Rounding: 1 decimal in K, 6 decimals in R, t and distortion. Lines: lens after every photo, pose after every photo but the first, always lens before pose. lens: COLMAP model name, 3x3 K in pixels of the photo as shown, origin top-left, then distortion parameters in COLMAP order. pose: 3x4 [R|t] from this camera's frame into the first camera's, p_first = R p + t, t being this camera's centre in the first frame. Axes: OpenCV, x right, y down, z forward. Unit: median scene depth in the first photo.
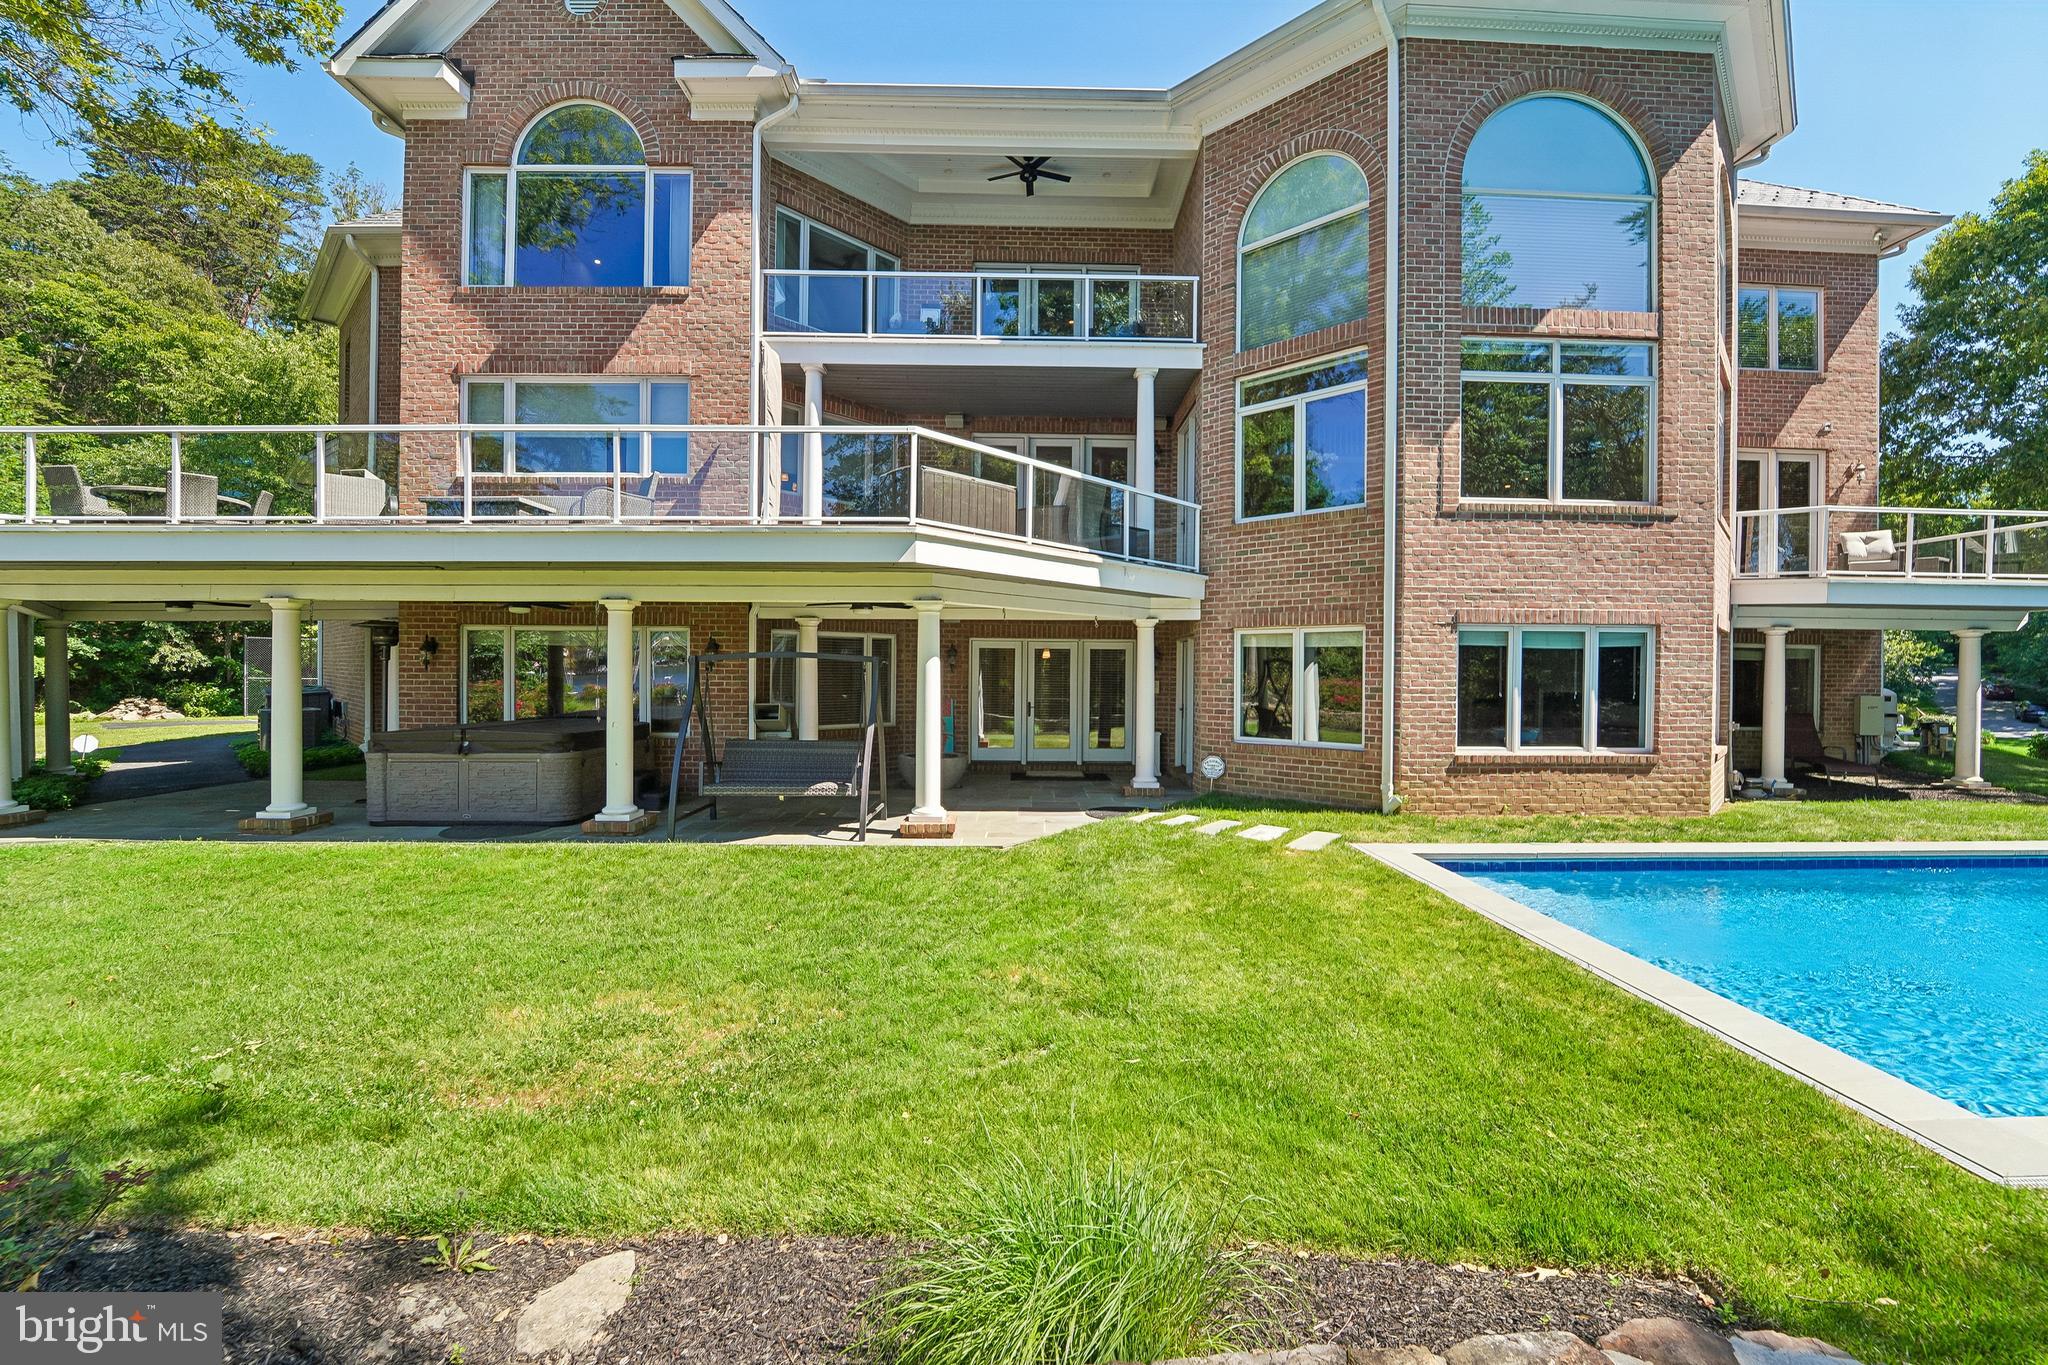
lens RADIAL K [[846.6, 0, 1041.4], [0, 846.6, 681.4], [0, 0, 1]] dist [-0.021719, 0.000913]
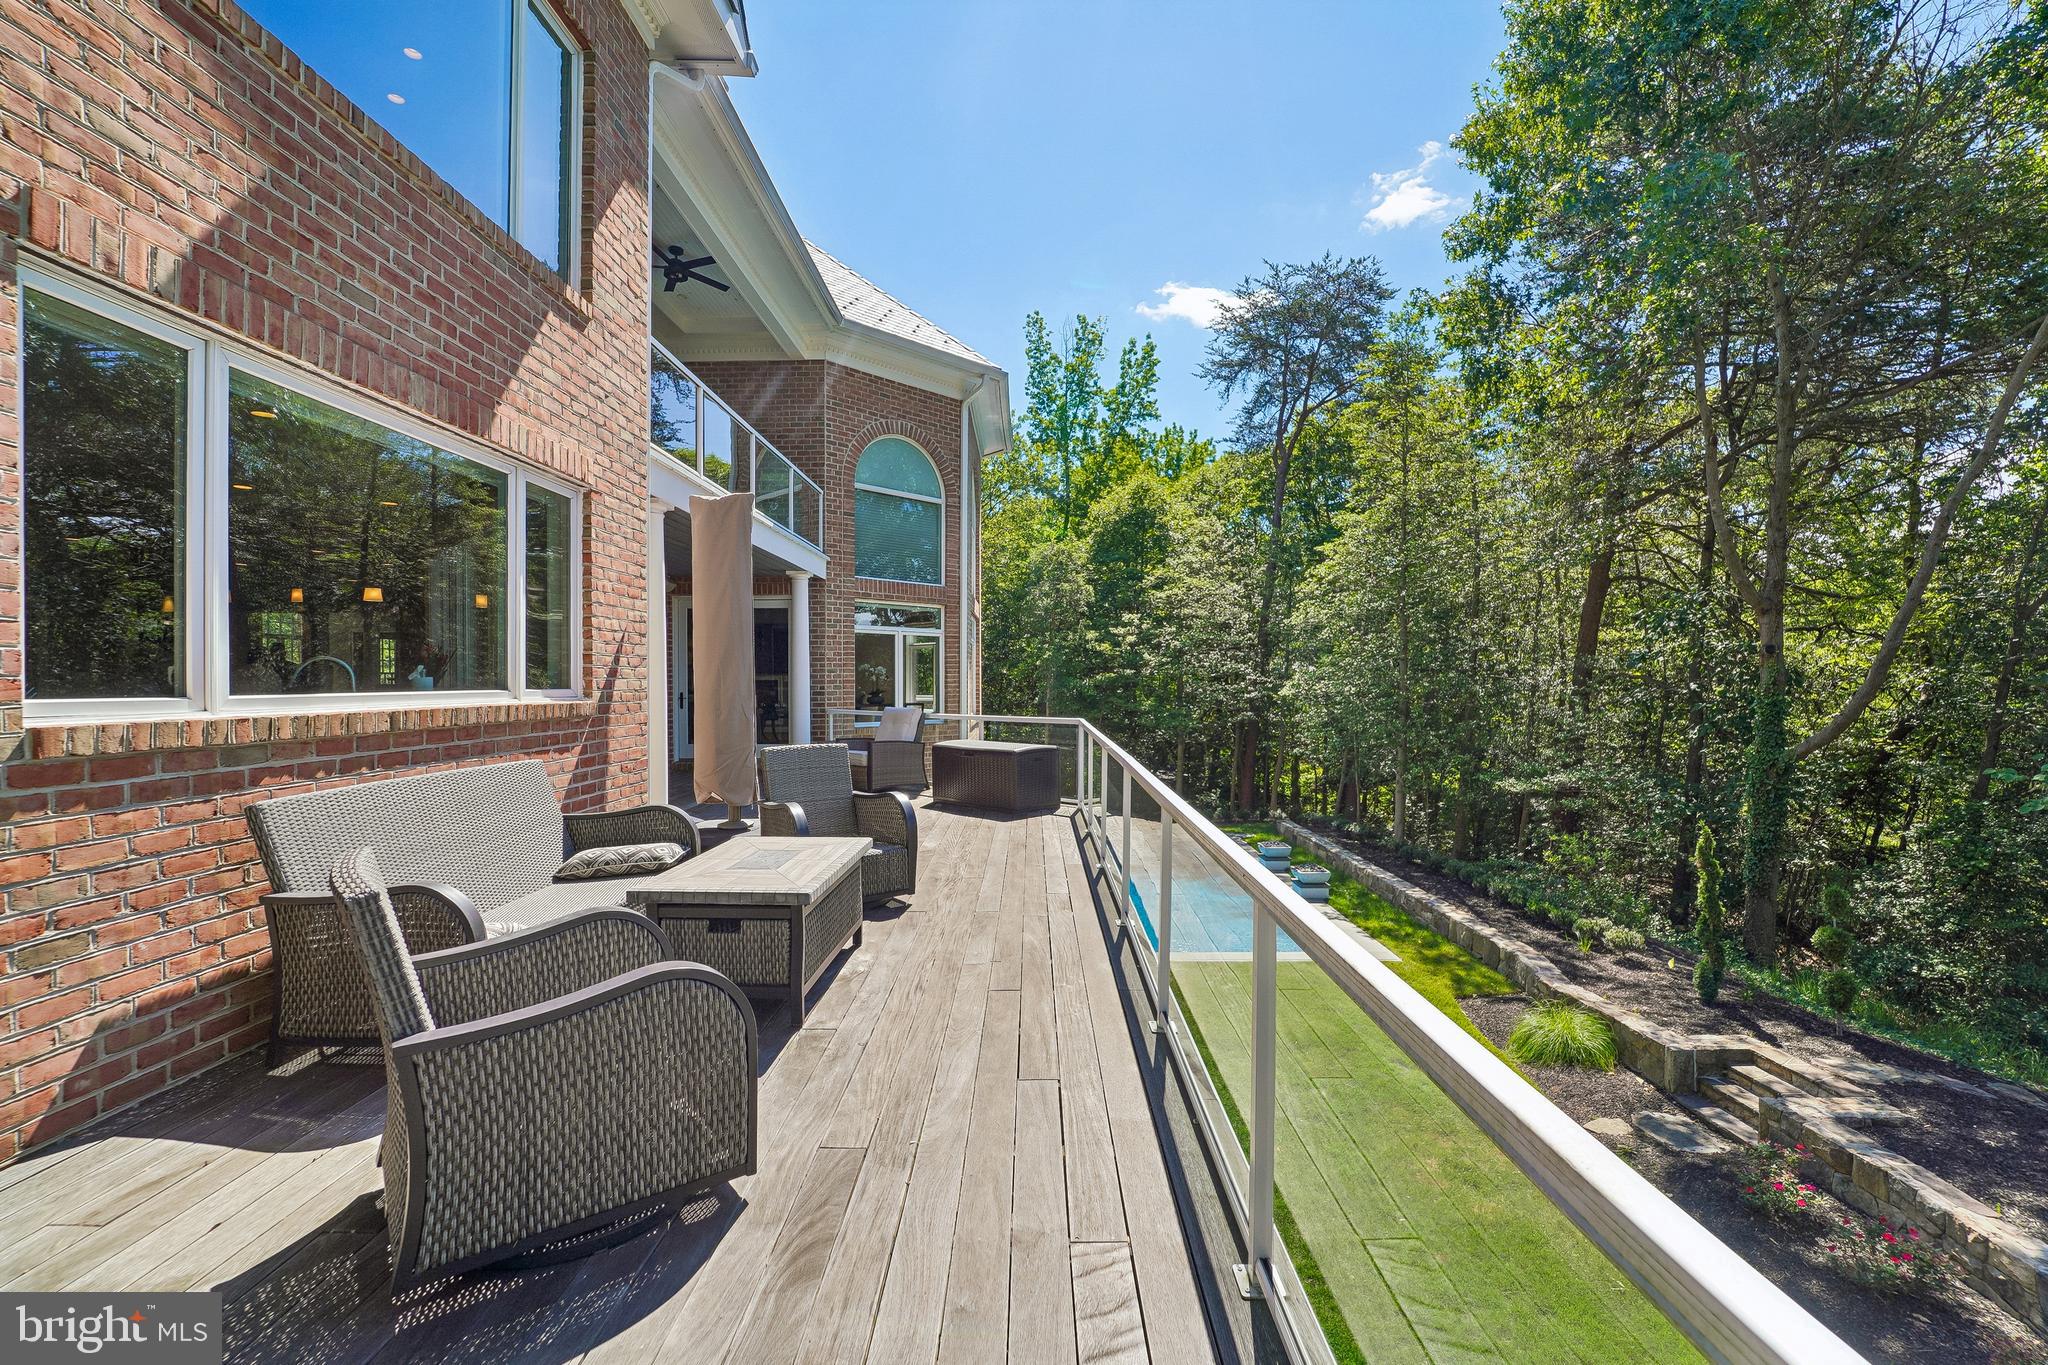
lens RADIAL K [[846.6, 0, 1027.3], [0, 846.6, 698.8], [0, 0, 1]] dist [-0.021719, 0.000913]
pose [[0.026939, -0.029778, 0.999193, -0.970805], [0.004866, 0.999548, 0.029657, -0.281927], [-0.999625, 0.004063, 0.027072, 0.797692]]
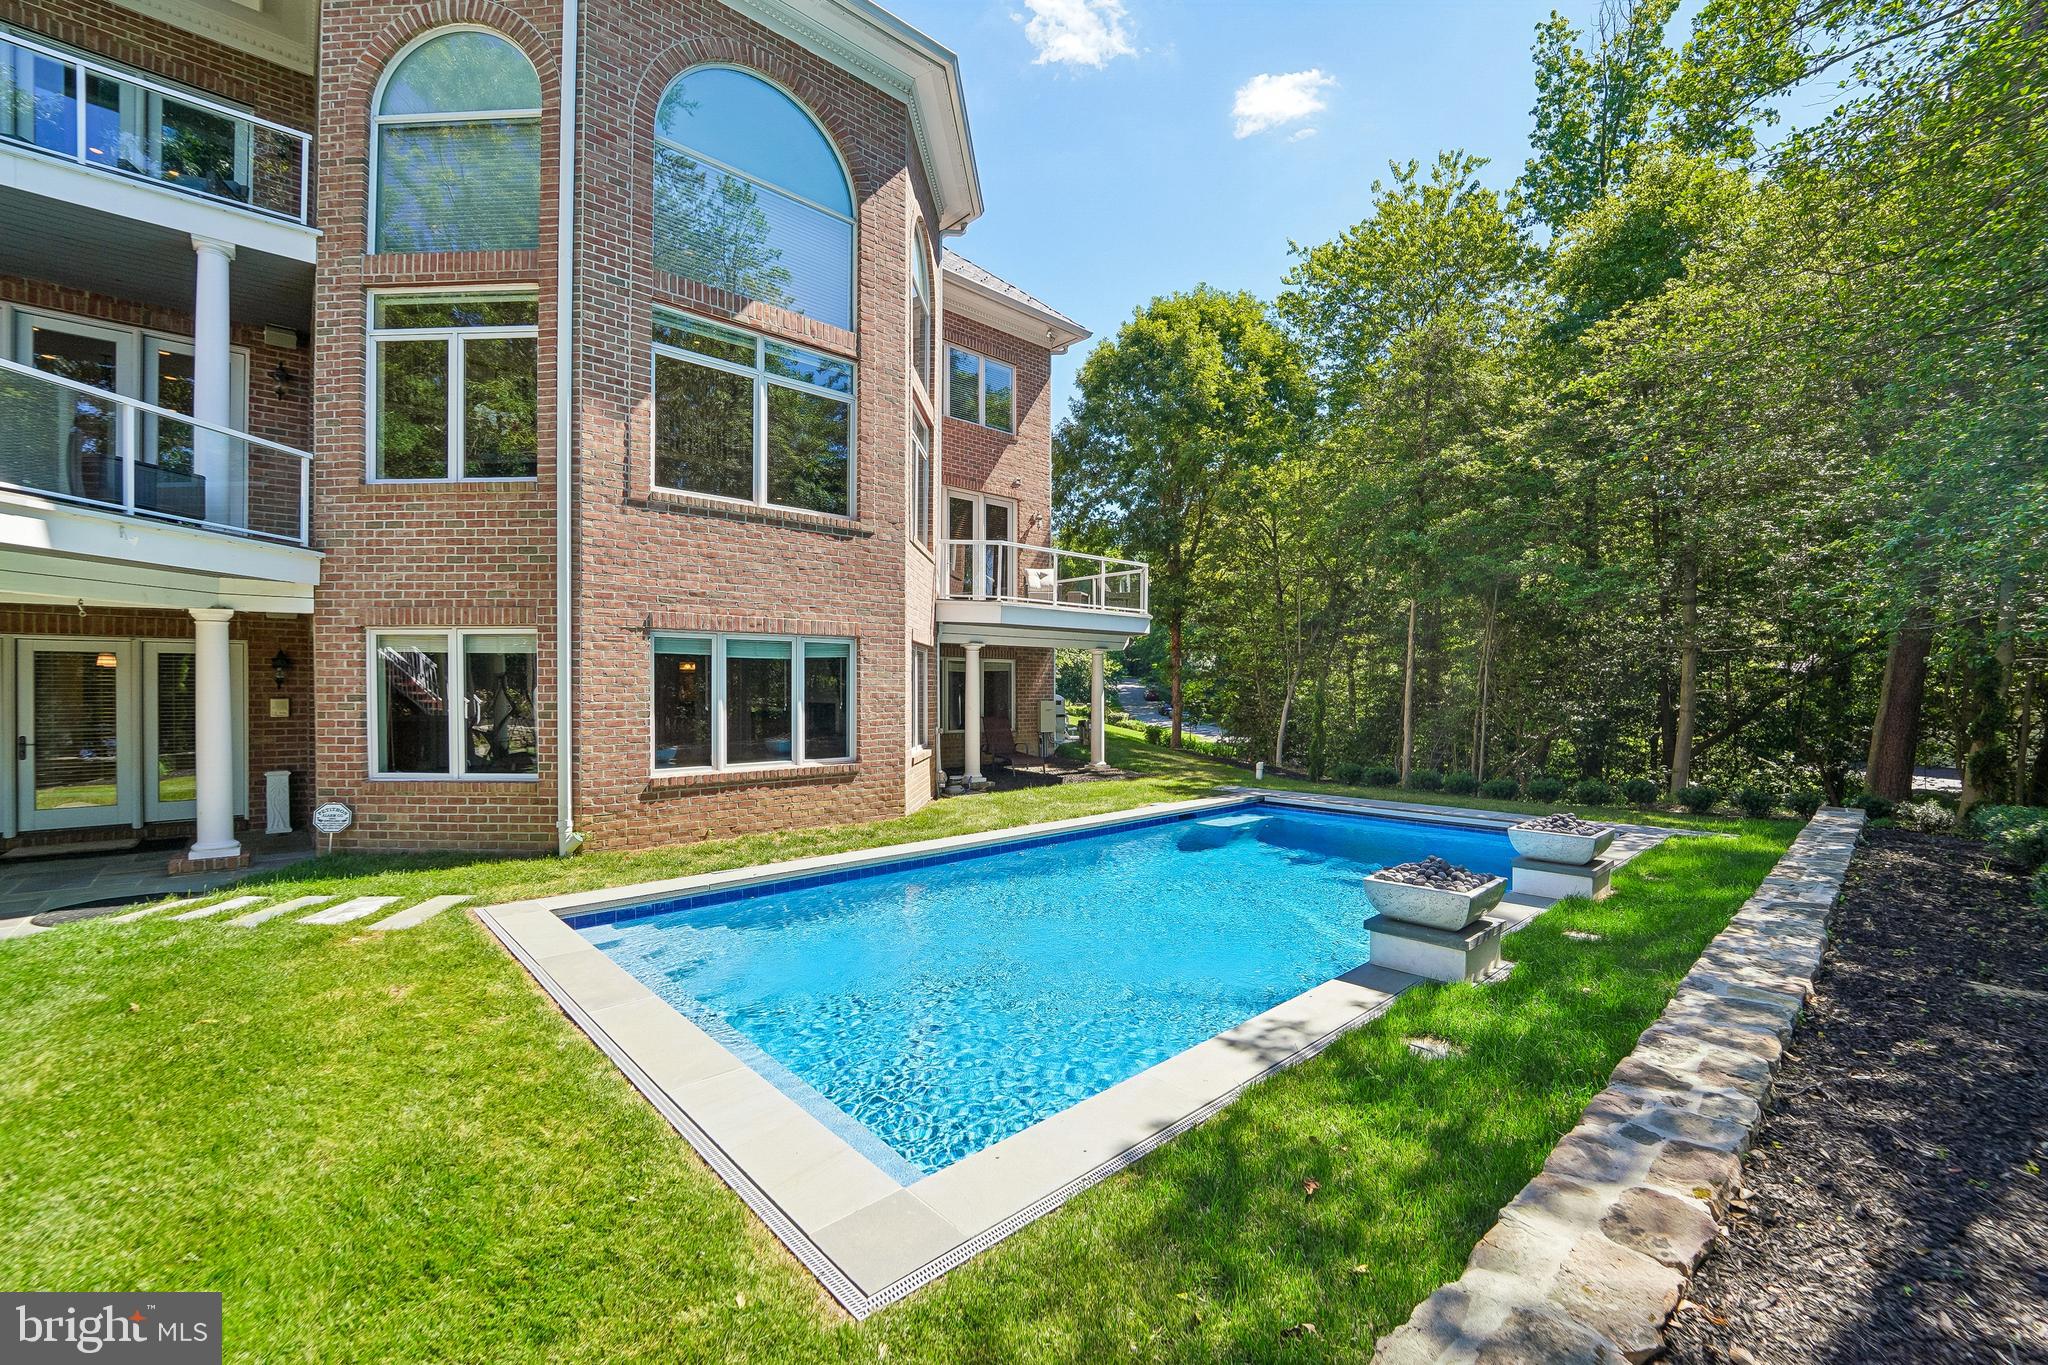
lens RADIAL K [[846.6, 0, 1048.8], [0, 846.6, 694.4], [0, 0, 1]] dist [-0.021719, 0.000913]
pose [[0.742766, -0.014075, 0.669404, 0.198210], [0.013262, 0.999892, 0.006310, -0.000335], [-0.669420, 0.004191, 0.742872, 0.065675]]
